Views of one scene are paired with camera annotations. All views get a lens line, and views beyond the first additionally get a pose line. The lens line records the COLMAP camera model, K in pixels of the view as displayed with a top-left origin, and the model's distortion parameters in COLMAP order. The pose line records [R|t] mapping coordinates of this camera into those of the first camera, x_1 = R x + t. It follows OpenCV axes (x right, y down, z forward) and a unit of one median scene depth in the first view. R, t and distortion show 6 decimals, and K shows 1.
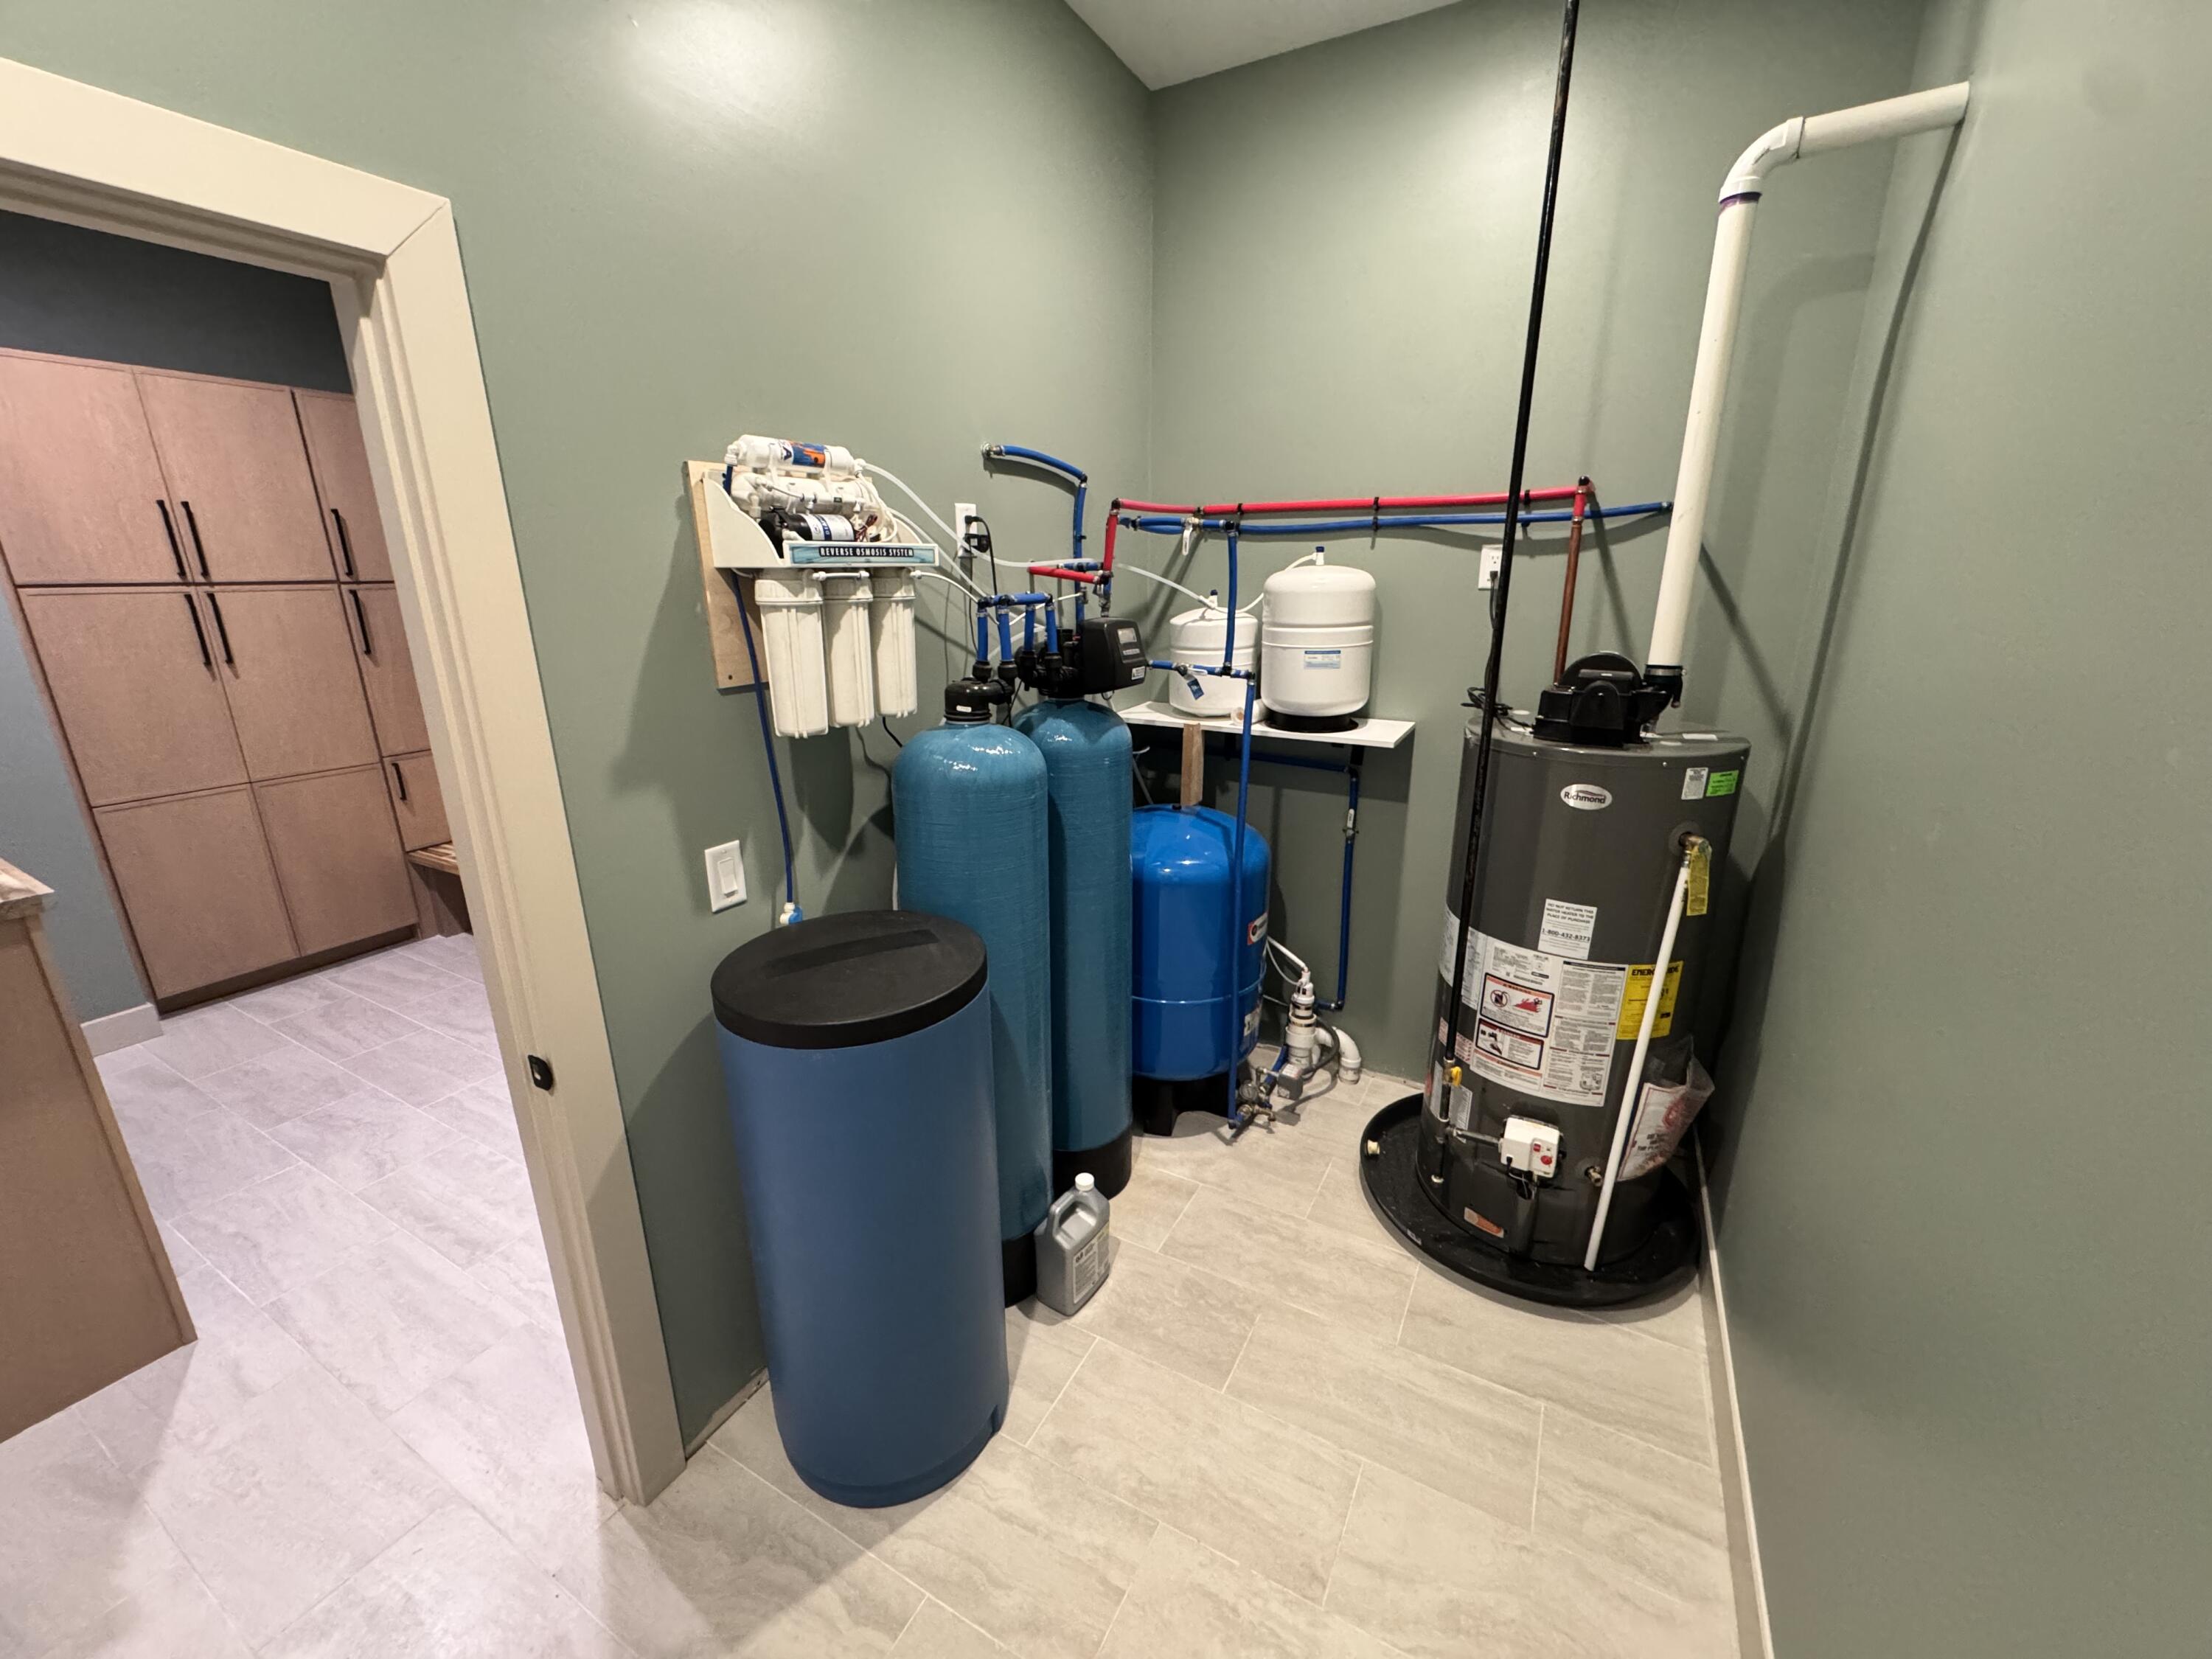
lens RADIAL K [[879.7, 0, 1101.1], [0, 879.7, 828.6], [0, 0, 1]] dist [-0.000886, -0.000083]
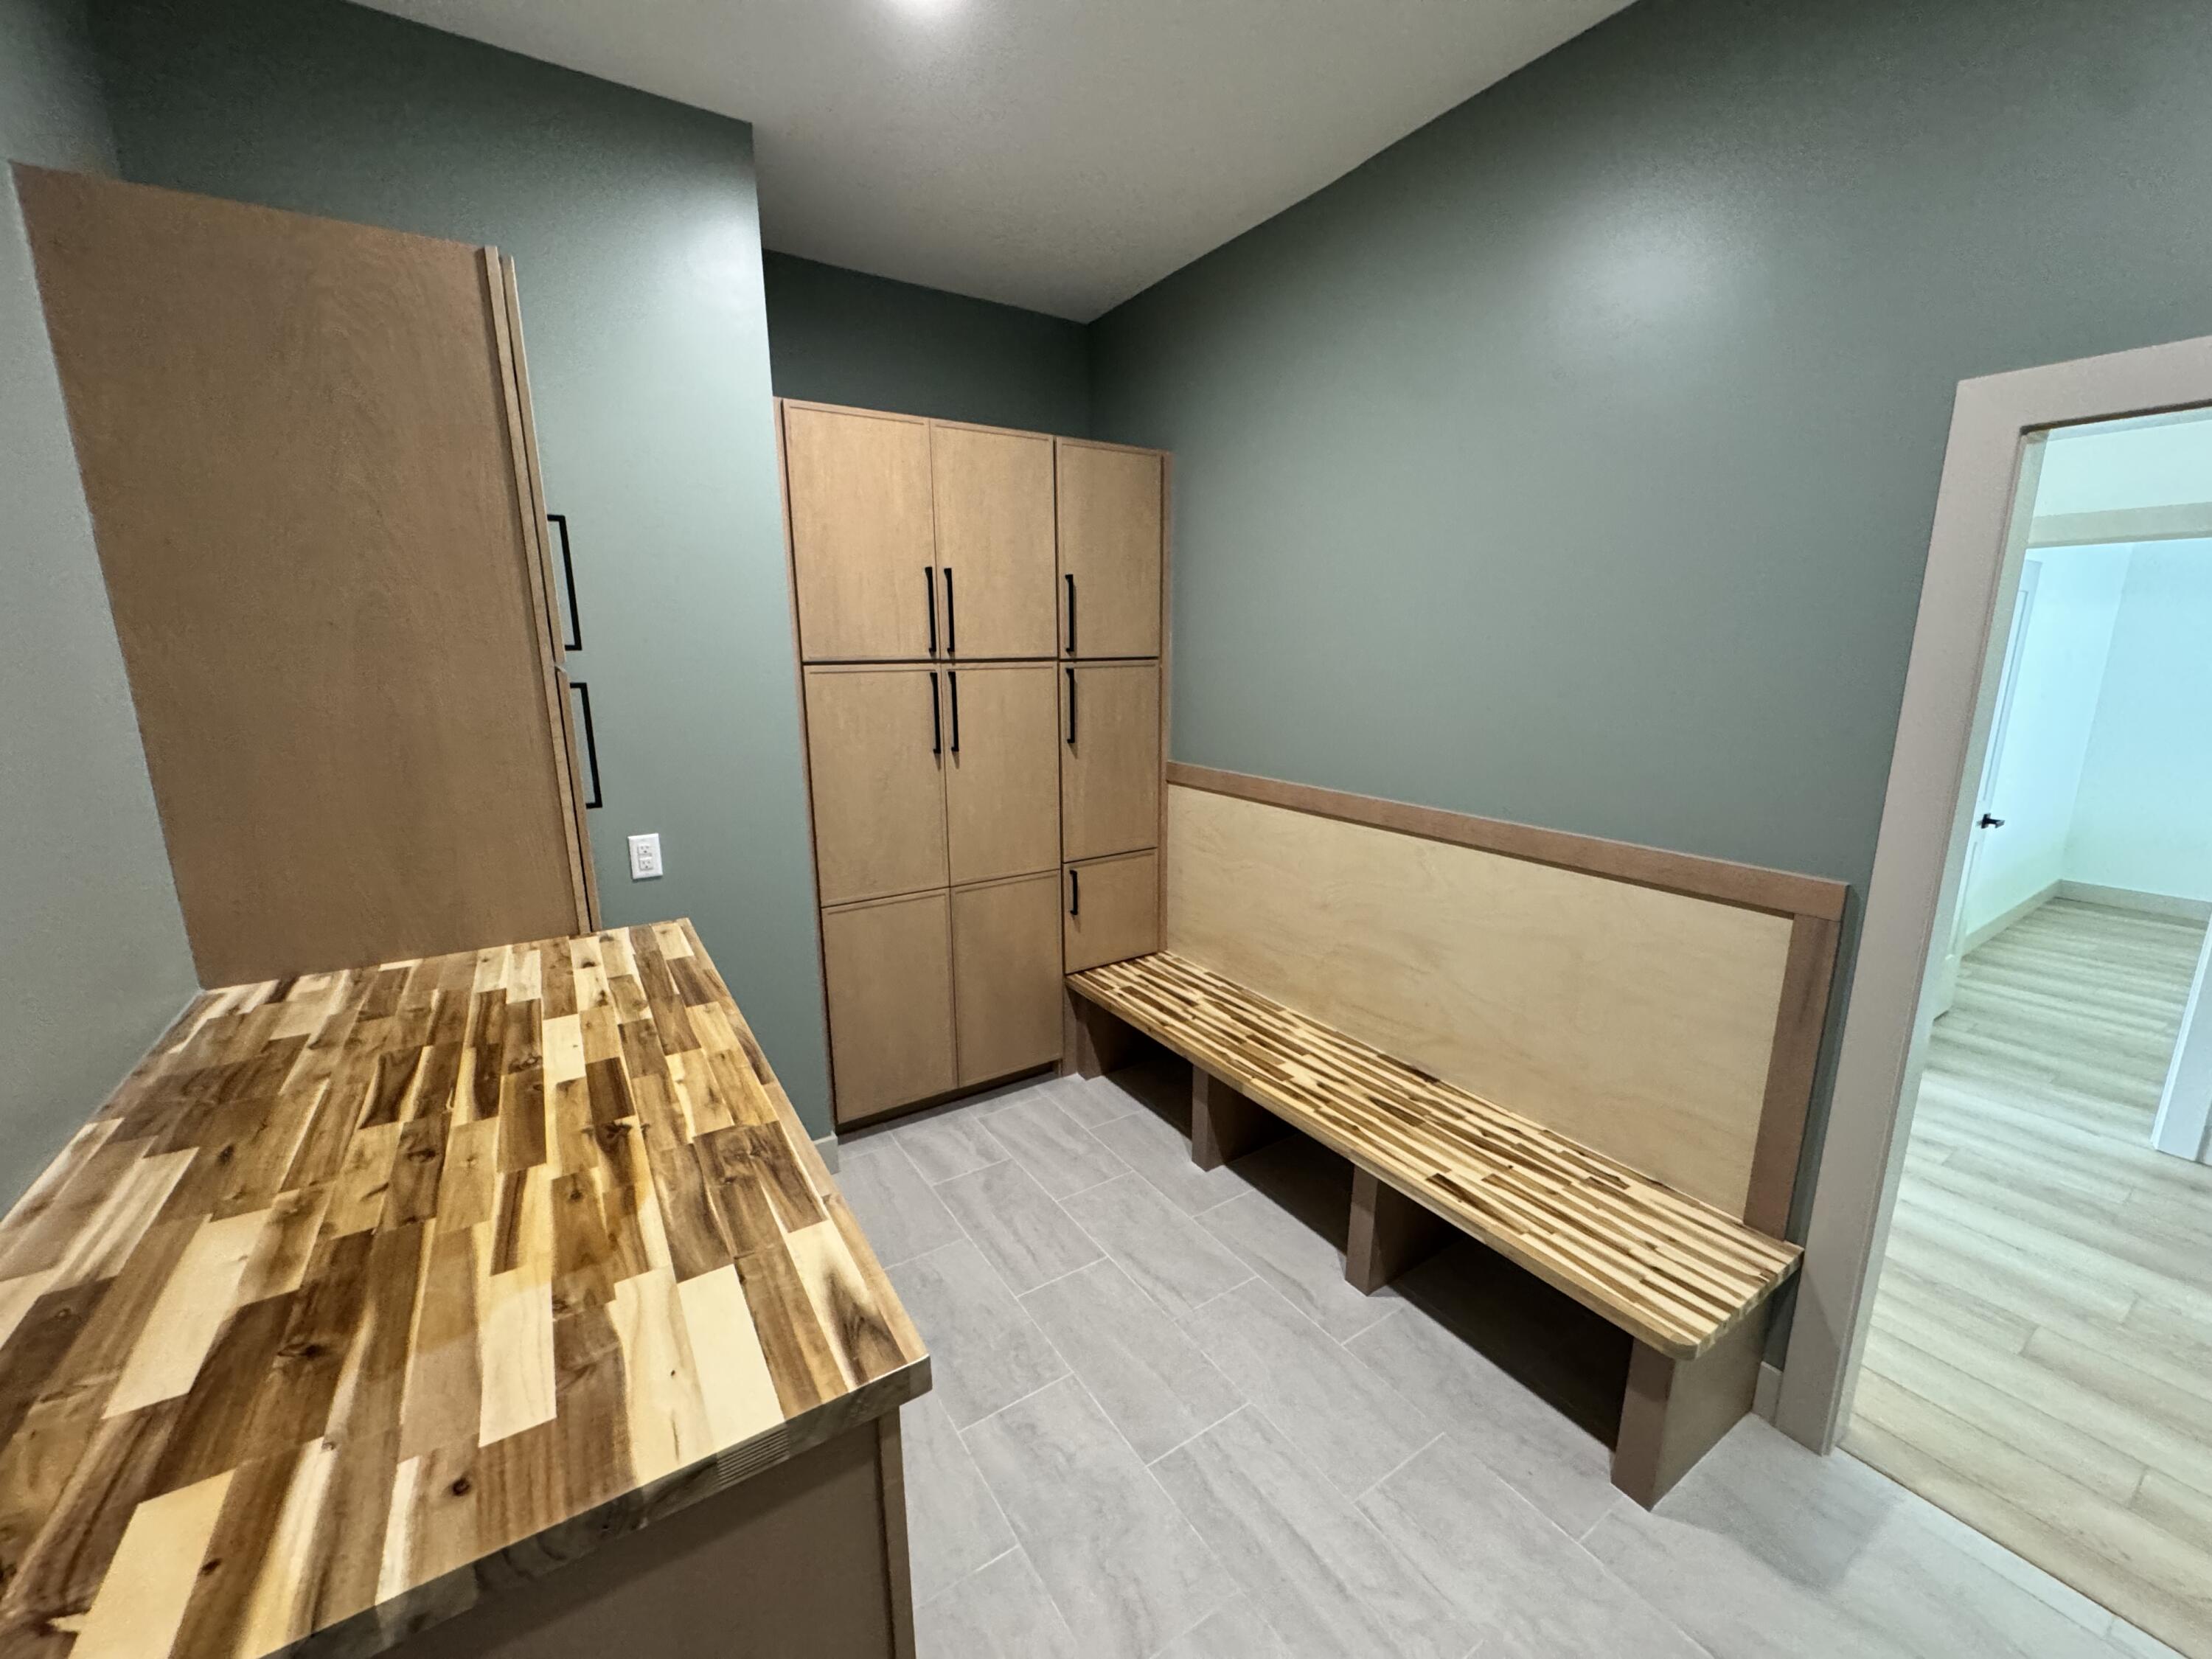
lens RADIAL K [[879.7, 0, 1106.0], [0, 879.7, 831.6], [0, 0, 1]] dist [-0.000886, -0.000083]
pose [[0.886393, 0.092813, -0.453534, -0.459460], [-0.128556, 0.990513, -0.048551, -0.086828], [0.444725, 0.101340, 0.889916, 0.303884]]
